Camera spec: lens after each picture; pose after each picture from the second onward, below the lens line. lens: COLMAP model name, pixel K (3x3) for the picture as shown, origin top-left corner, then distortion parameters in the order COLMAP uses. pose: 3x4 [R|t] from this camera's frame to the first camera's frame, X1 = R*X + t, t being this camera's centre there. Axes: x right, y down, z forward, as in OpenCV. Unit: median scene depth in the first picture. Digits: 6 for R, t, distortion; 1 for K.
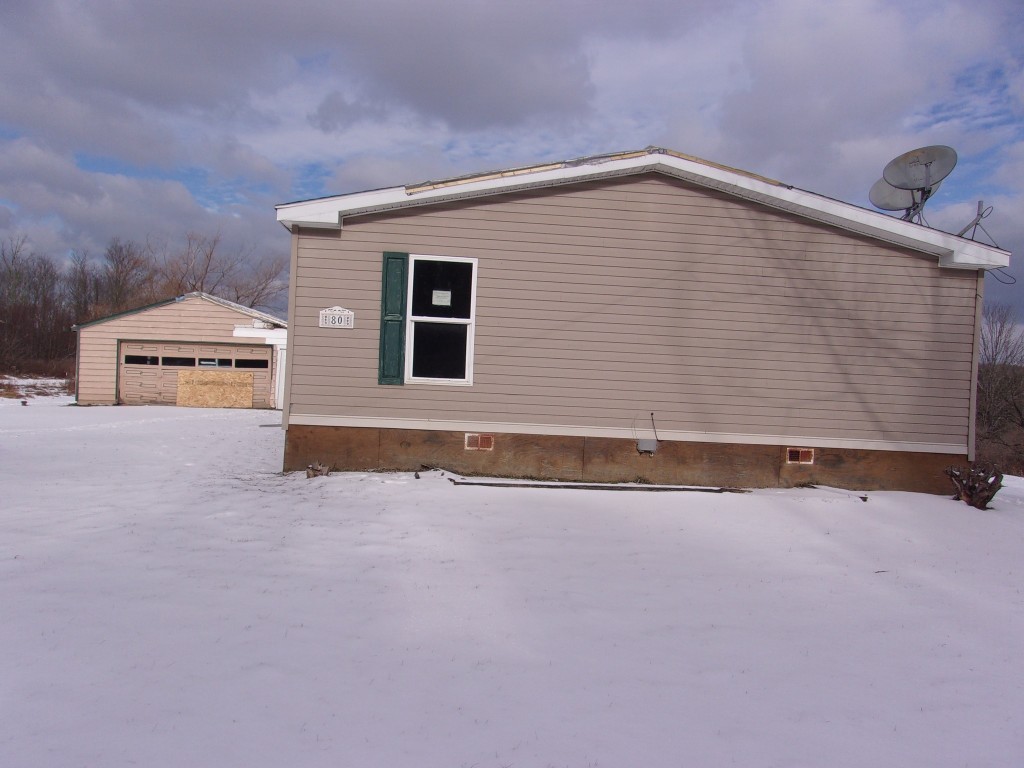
lens RADIAL K [[813.3, 0, 512.0], [0, 813.3, 384.0], [0, 0, 1]] dist [-0.065599, 0.141558]
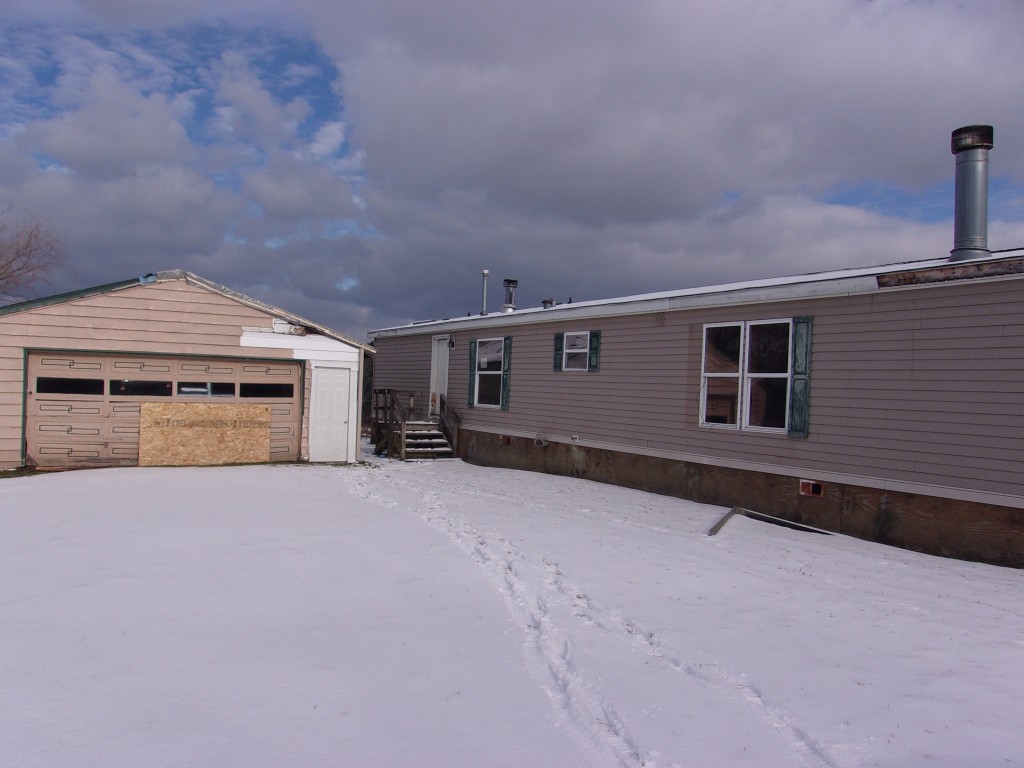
lens RADIAL K [[813.3, 0, 512.0], [0, 813.3, 384.0], [0, 0, 1]] dist [-0.065599, 0.141558]
pose [[0.908318, -0.004642, 0.418254, -0.417560], [0.003948, 0.999989, 0.002524, -0.031373], [-0.418262, -0.000641, 0.908326, 0.365637]]
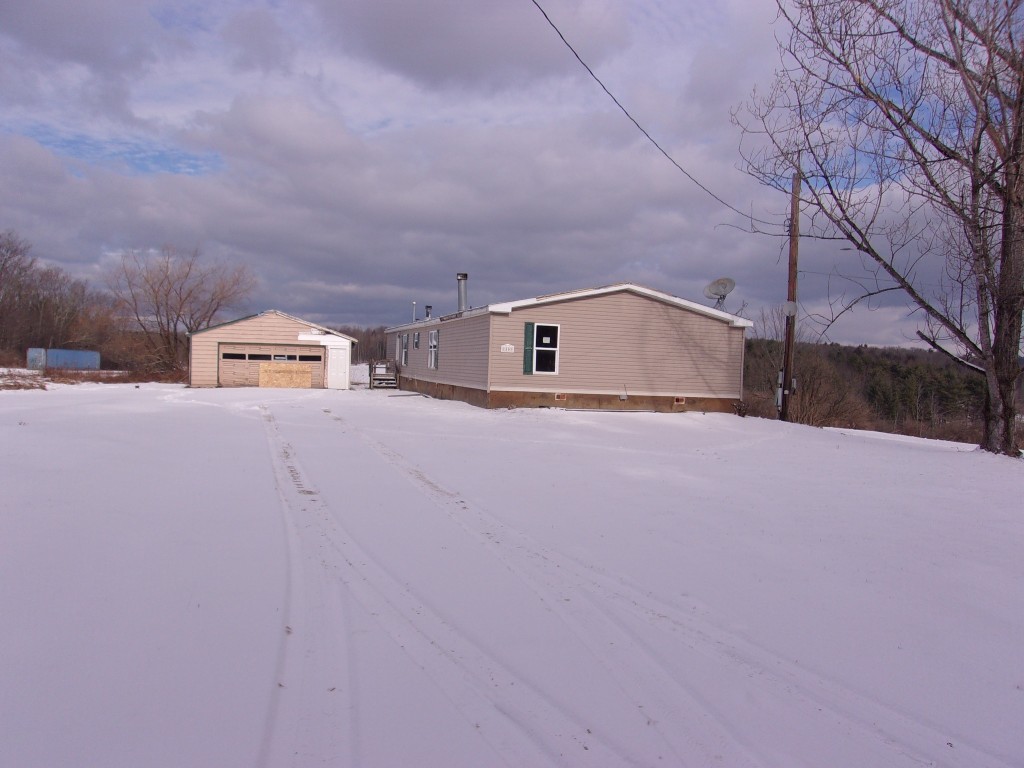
lens RADIAL K [[801.3, 0, 507.1], [0, 801.3, 398.1], [0, 0, 1]] dist [-0.001218, -0.000829]
pose [[0.983085, -0.016011, 0.182448, -0.240381], [0.008372, 0.999059, 0.042560, -0.011740], [-0.182958, -0.040312, 0.982294, -0.519254]]
